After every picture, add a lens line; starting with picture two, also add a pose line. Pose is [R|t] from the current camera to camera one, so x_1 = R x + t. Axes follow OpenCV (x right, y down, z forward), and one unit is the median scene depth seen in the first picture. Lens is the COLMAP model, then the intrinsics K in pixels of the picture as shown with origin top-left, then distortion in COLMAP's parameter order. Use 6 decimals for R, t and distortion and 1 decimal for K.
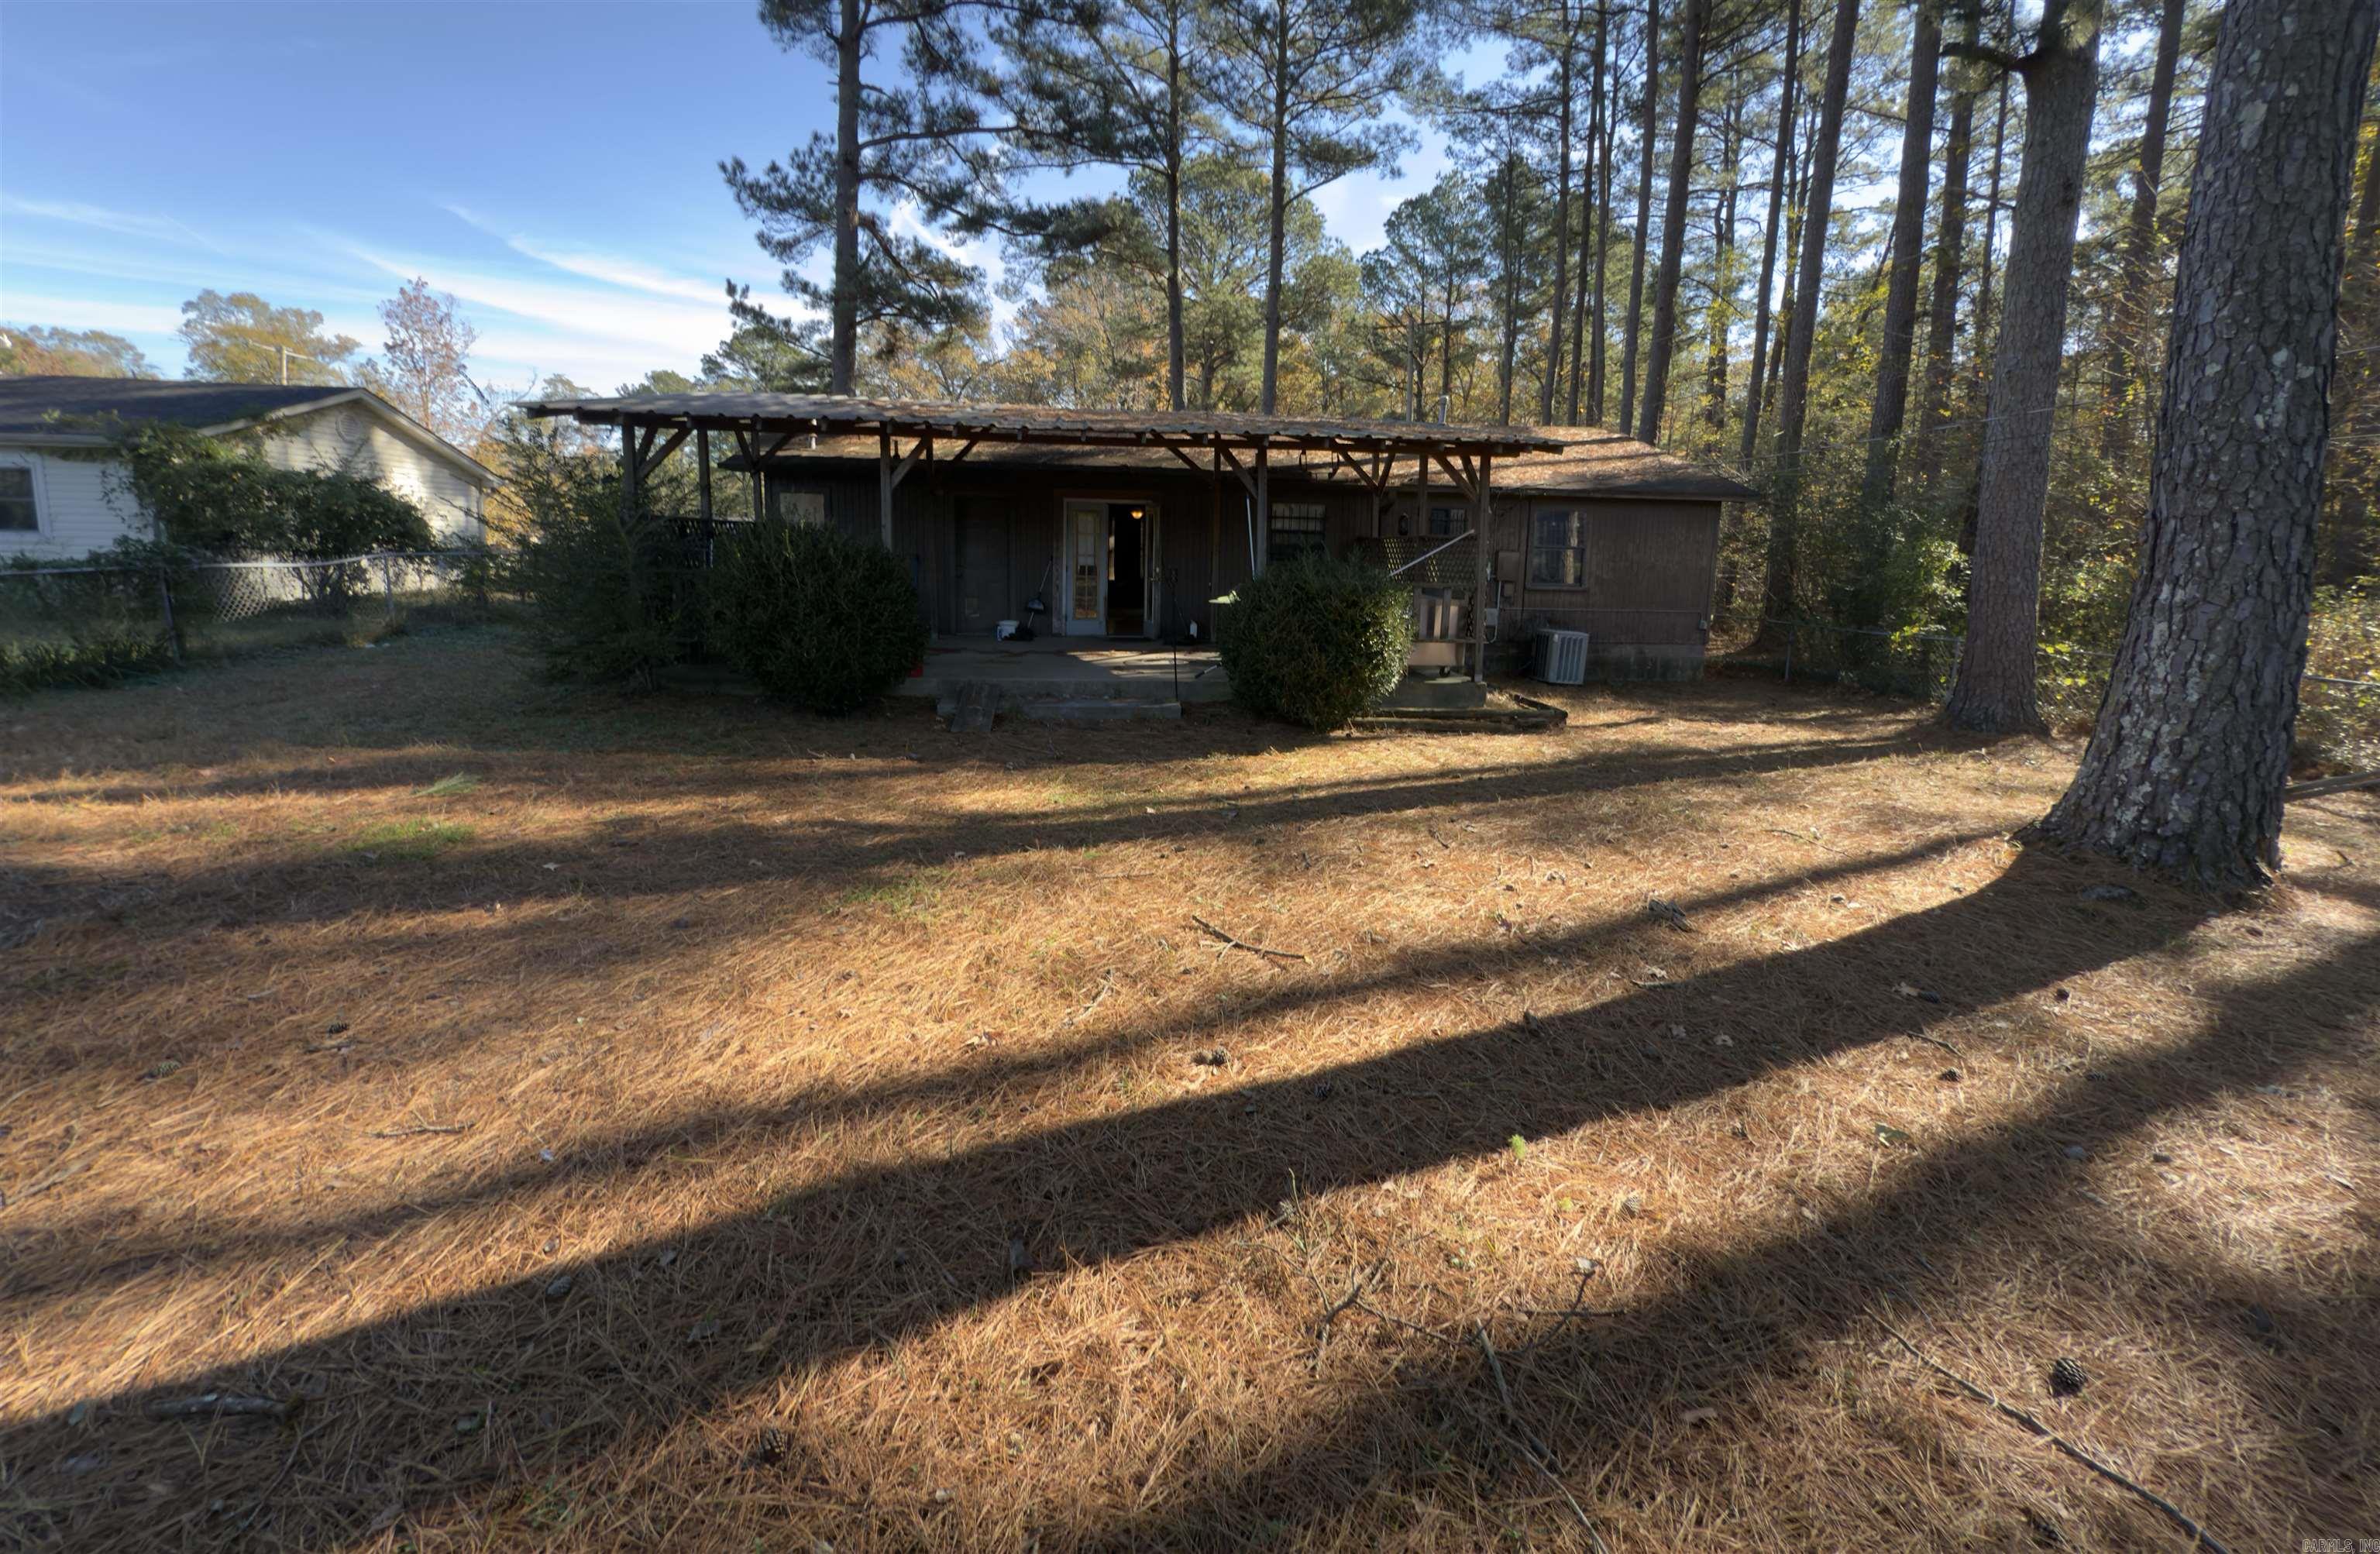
lens RADIAL K [[1000.1, 0, 1199.2], [0, 1000.1, 700.9], [0, 0, 1]] dist [0.000301, -0.000142]
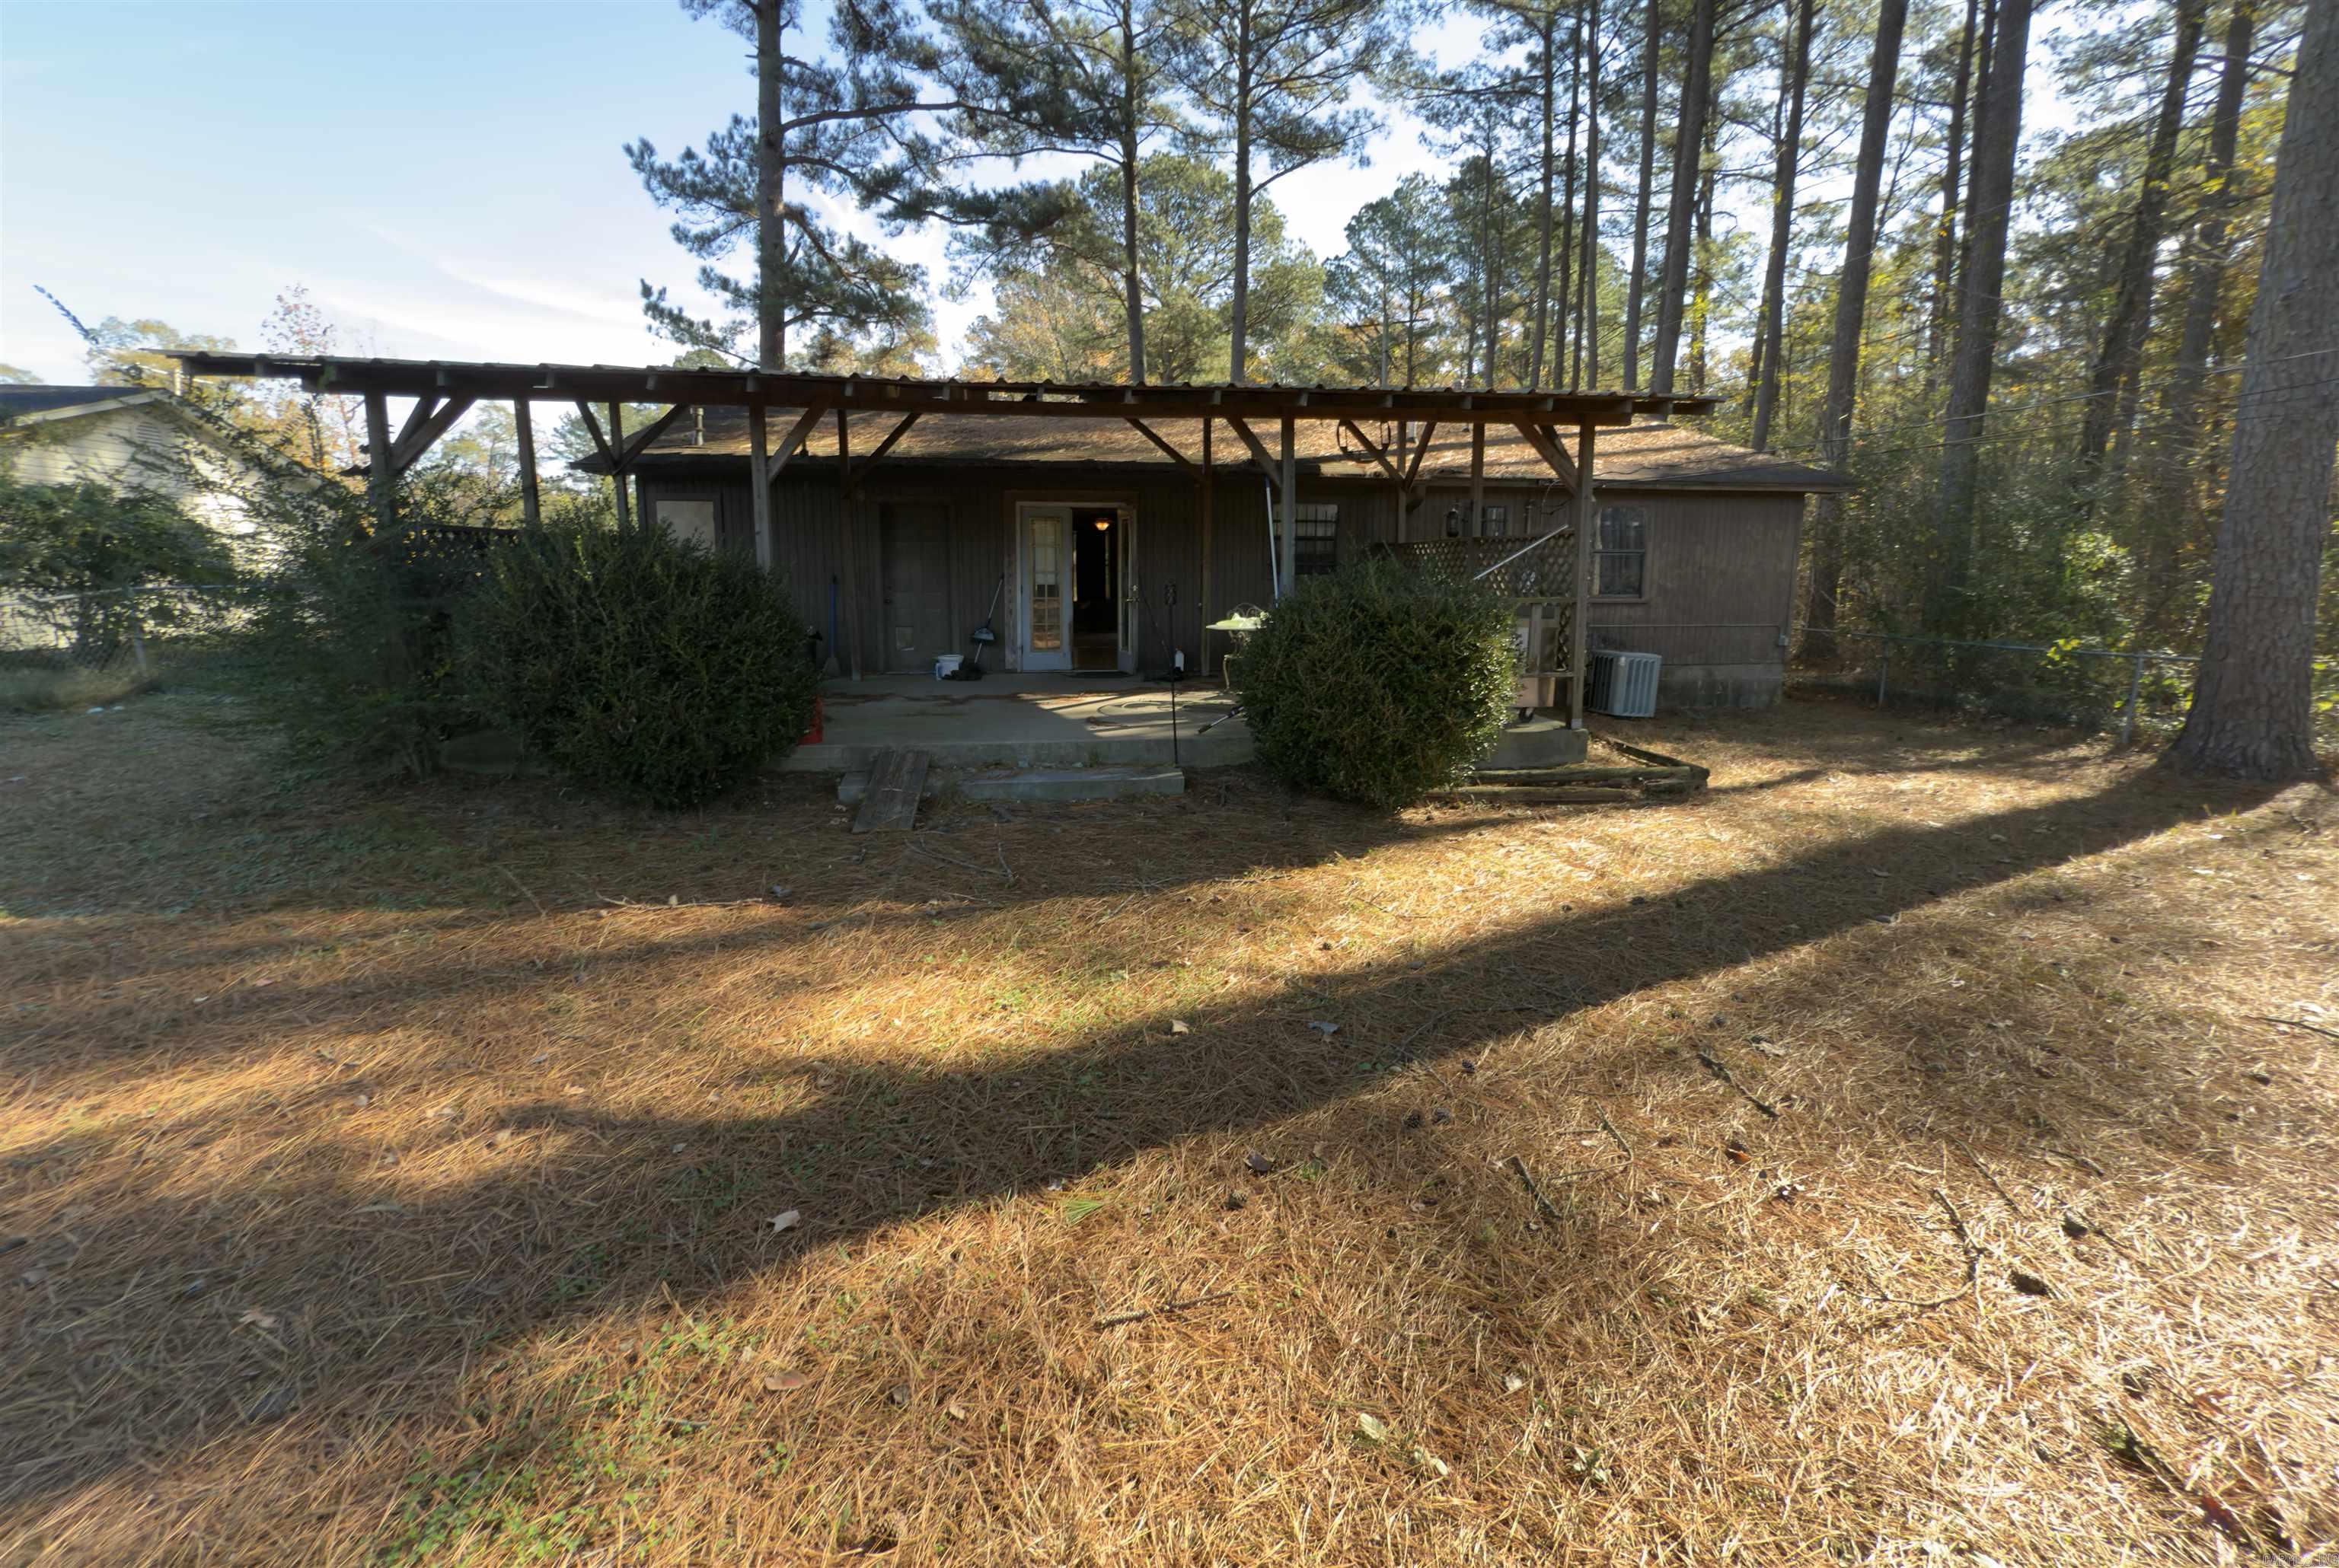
lens RADIAL K [[992.1, 0, 1172.5], [0, 992.1, 707.1], [0, 0, 1]] dist [-0.001509, -0.000039]
pose [[0.999648, -0.022468, 0.014130, -0.012207], [0.022629, 0.999679, -0.011398, -0.012739], [-0.013870, 0.011714, 0.999835, 0.100930]]
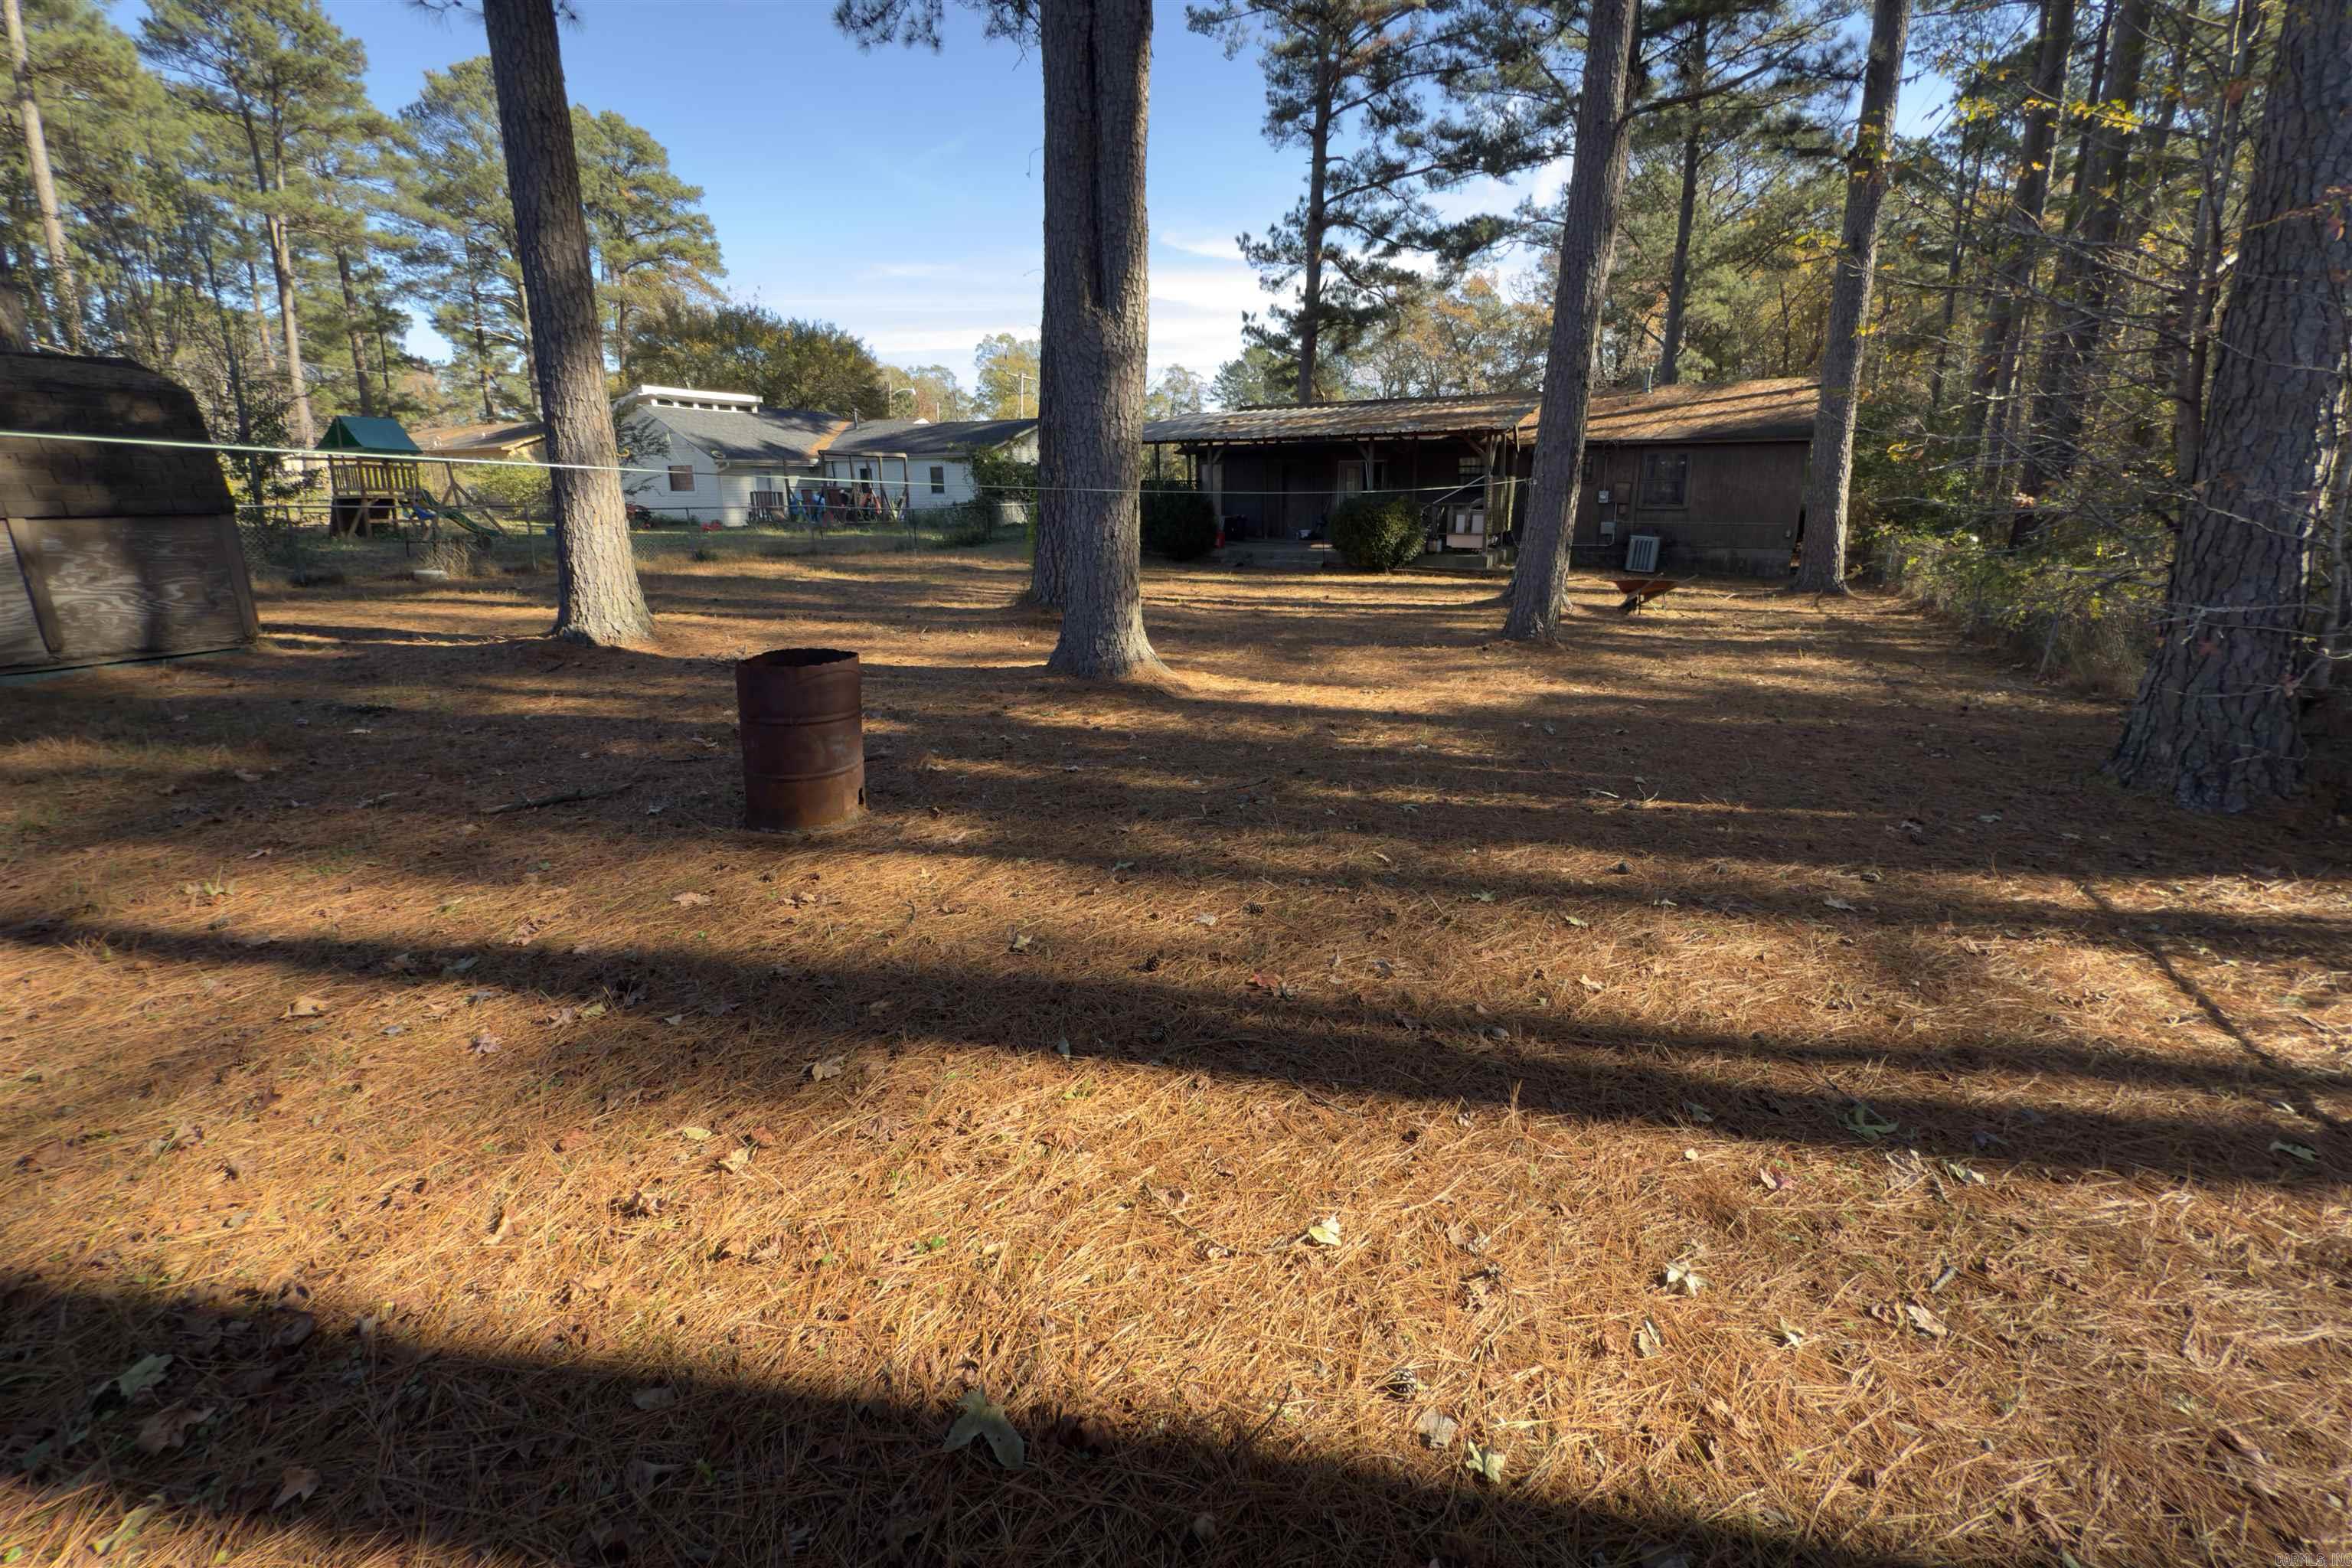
lens RADIAL K [[937.4, 0, 1176.0], [0, 937.4, 784.0], [0, 0, 1]] dist [-0.000637, -0.000032]
pose [[0.837227, 0.138949, -0.528908, 0.299692], [-0.056762, 0.984038, 0.168664, 0.053233], [0.543901, -0.111188, 0.831750, -0.323384]]
